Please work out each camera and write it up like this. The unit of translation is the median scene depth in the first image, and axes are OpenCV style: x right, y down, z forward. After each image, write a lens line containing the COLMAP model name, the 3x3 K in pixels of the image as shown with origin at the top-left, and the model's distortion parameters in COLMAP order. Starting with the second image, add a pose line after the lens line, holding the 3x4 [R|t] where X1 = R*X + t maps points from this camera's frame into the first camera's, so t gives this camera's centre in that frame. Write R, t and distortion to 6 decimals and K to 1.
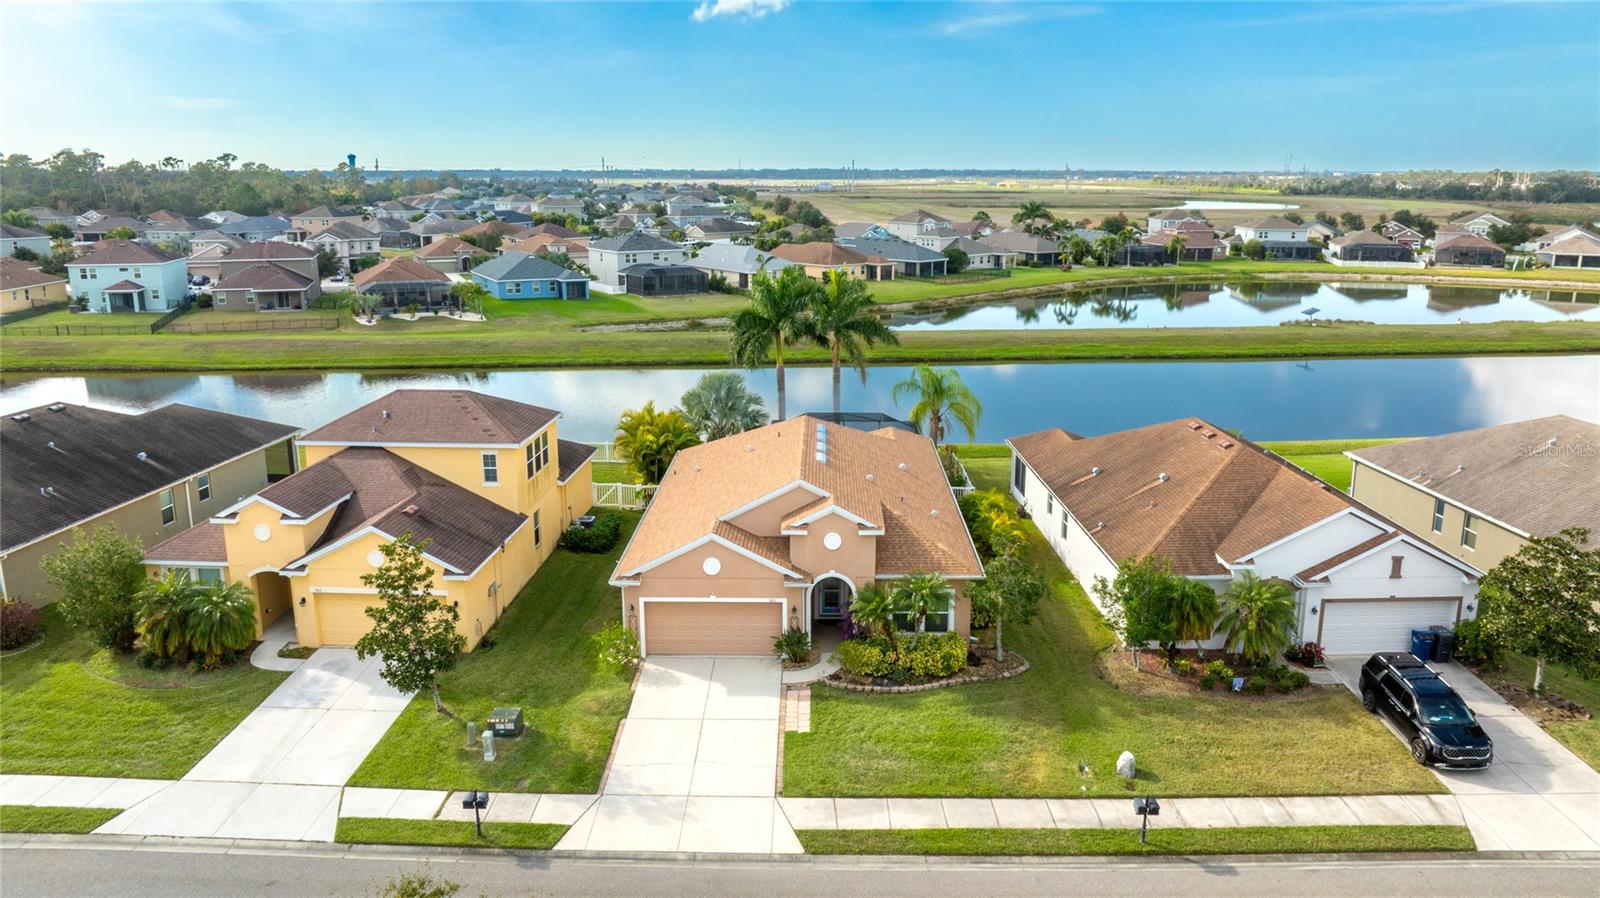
lens RADIAL K [[1165.5, 0, 795.8], [0, 1165.5, 440.2], [0, 0, 1]] dist [-0.029337, 0.015826]
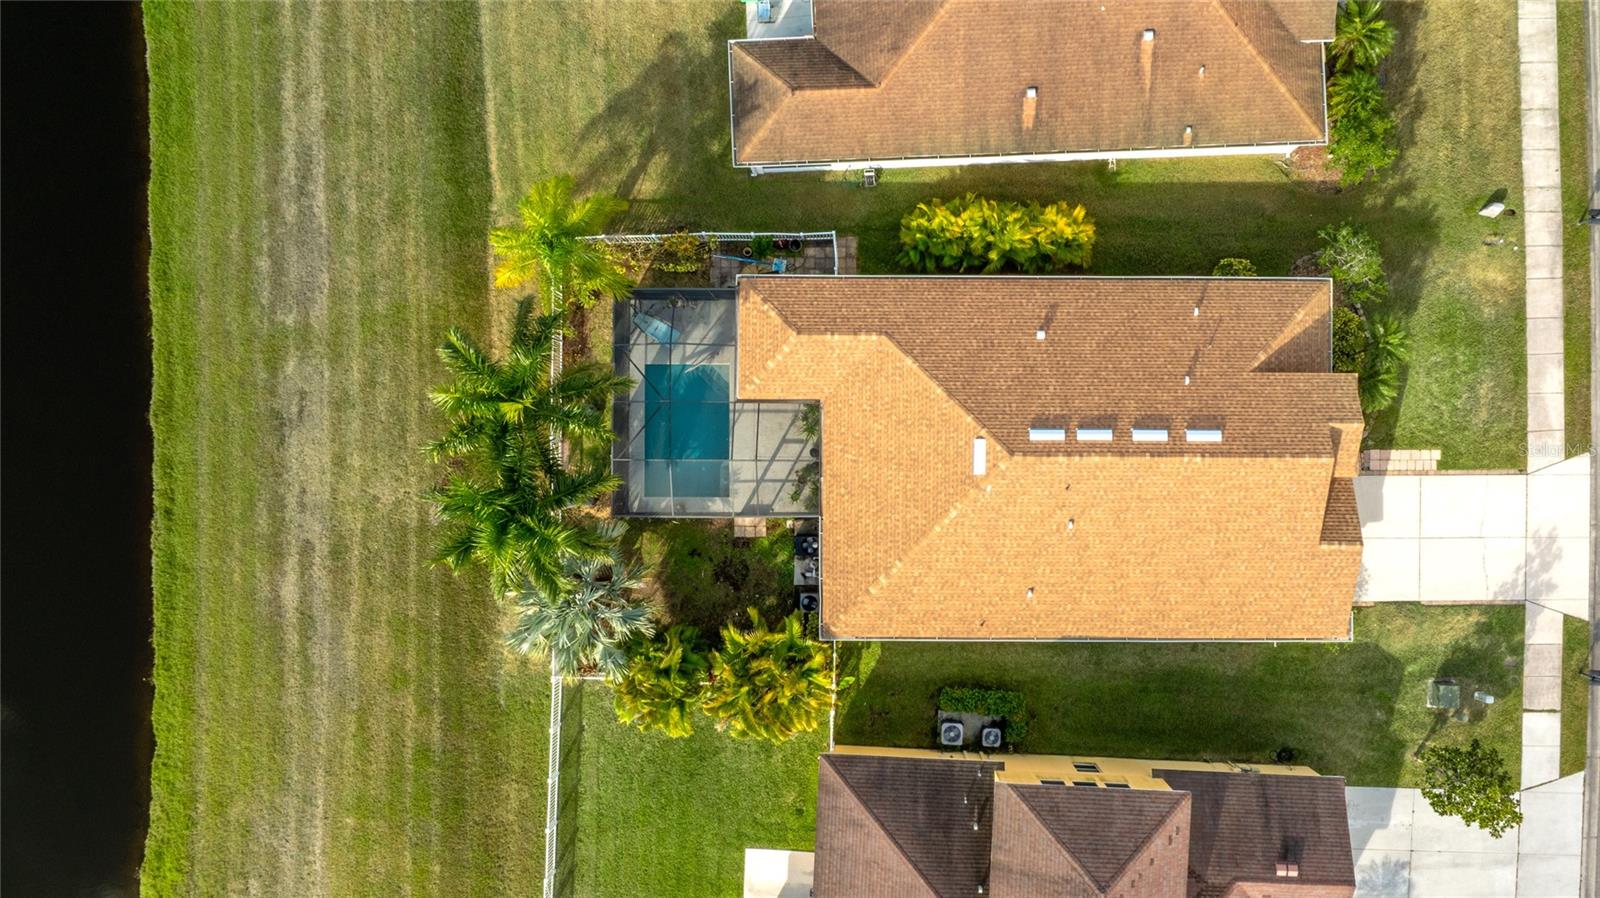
lens RADIAL K [[1165.5, 0, 800.1], [0, 1165.5, 449.2], [0, 0, 1]] dist [-0.029337, 0.015826]
pose [[-0.021189, -0.999773, -0.002247, 0.023394], [0.214537, -0.006742, 0.976693, -0.859249], [-0.976486, 0.020213, 0.214631, 1.091727]]
